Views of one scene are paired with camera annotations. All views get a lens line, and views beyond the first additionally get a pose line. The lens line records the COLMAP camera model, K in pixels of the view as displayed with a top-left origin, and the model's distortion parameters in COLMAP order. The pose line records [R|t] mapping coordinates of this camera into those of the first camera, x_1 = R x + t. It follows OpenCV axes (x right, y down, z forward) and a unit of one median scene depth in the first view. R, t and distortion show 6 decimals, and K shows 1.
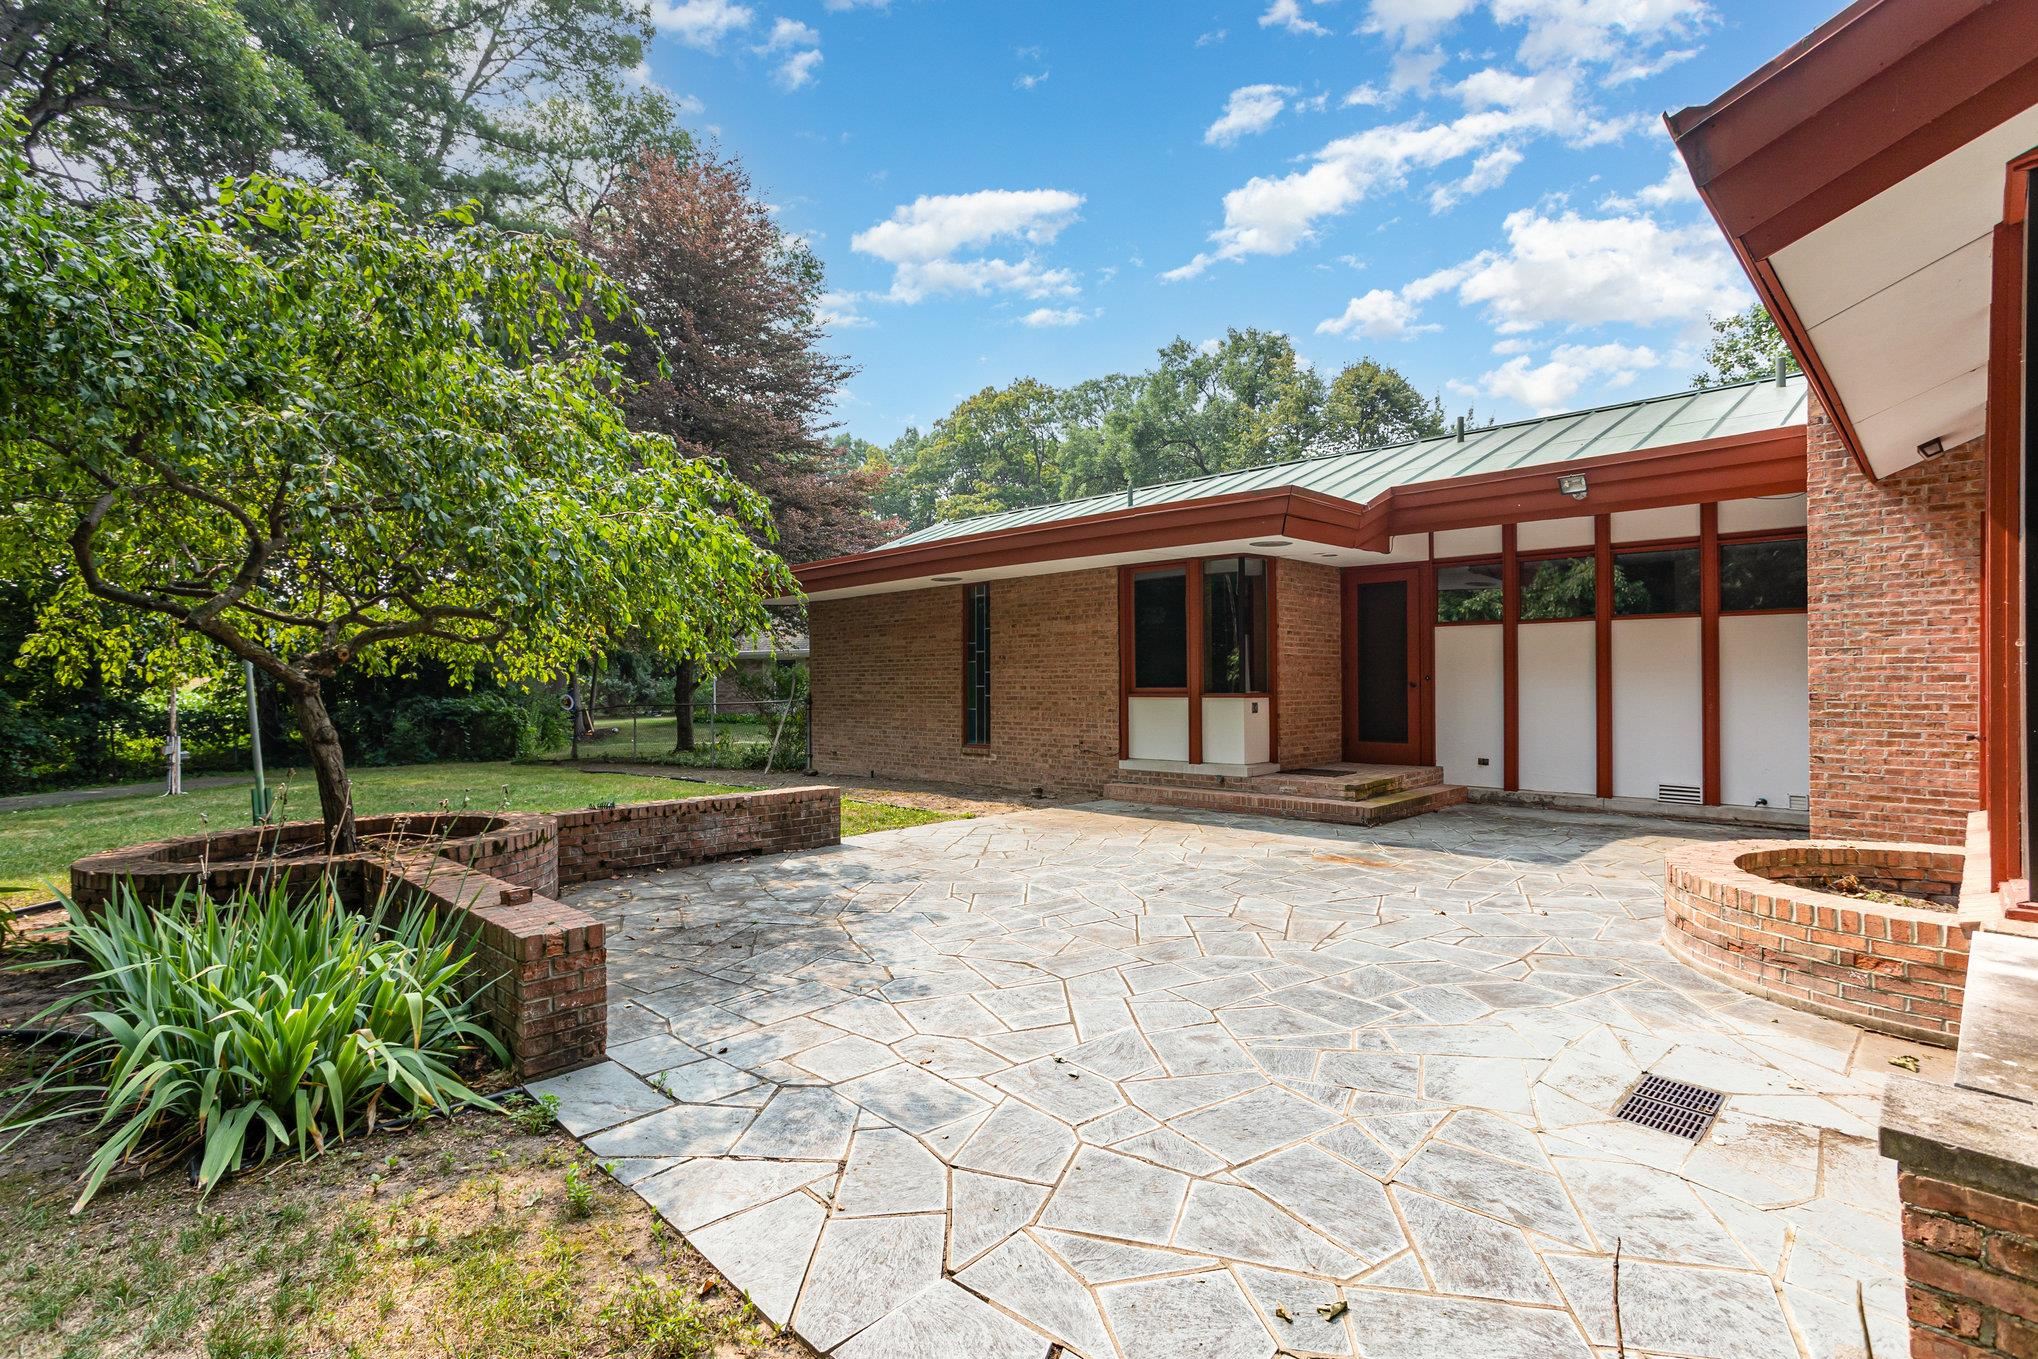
lens RADIAL K [[1009.8, 0, 1017.9], [0, 1009.8, 684.1], [0, 0, 1]] dist [0.002854, 0.000083]
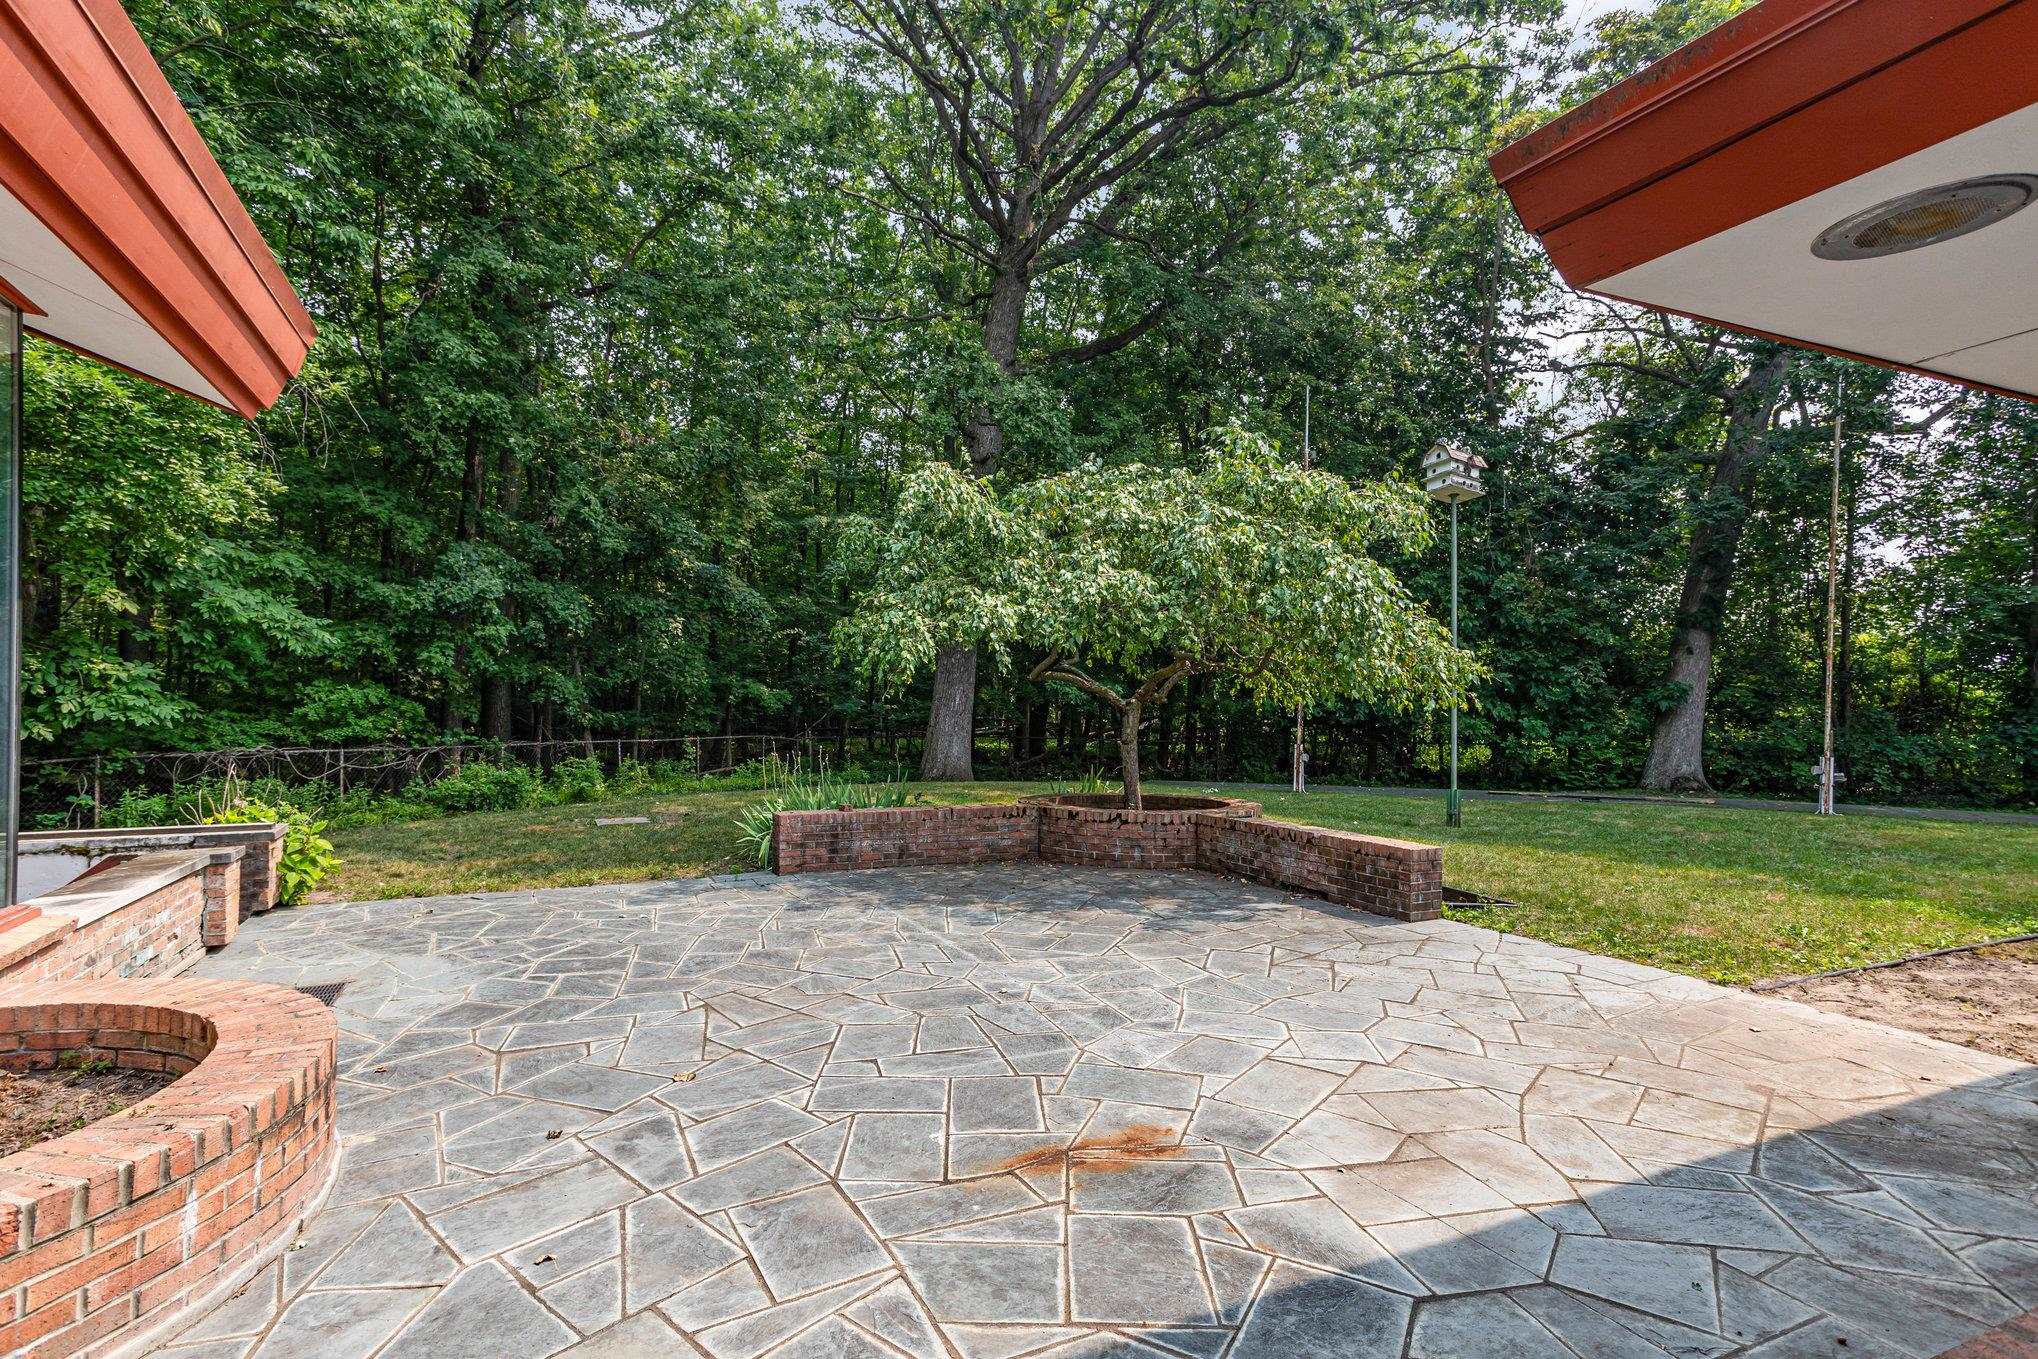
lens RADIAL K [[1009.8, 0, 1015.5], [0, 1009.8, 685.6], [0, 0, 1]] dist [0.002854, 0.000083]
pose [[-0.370367, -0.012908, -0.928796, 0.959896], [0.004449, 0.999867, -0.015670, -0.018053], [0.928875, -0.009936, -0.370260, 1.461348]]
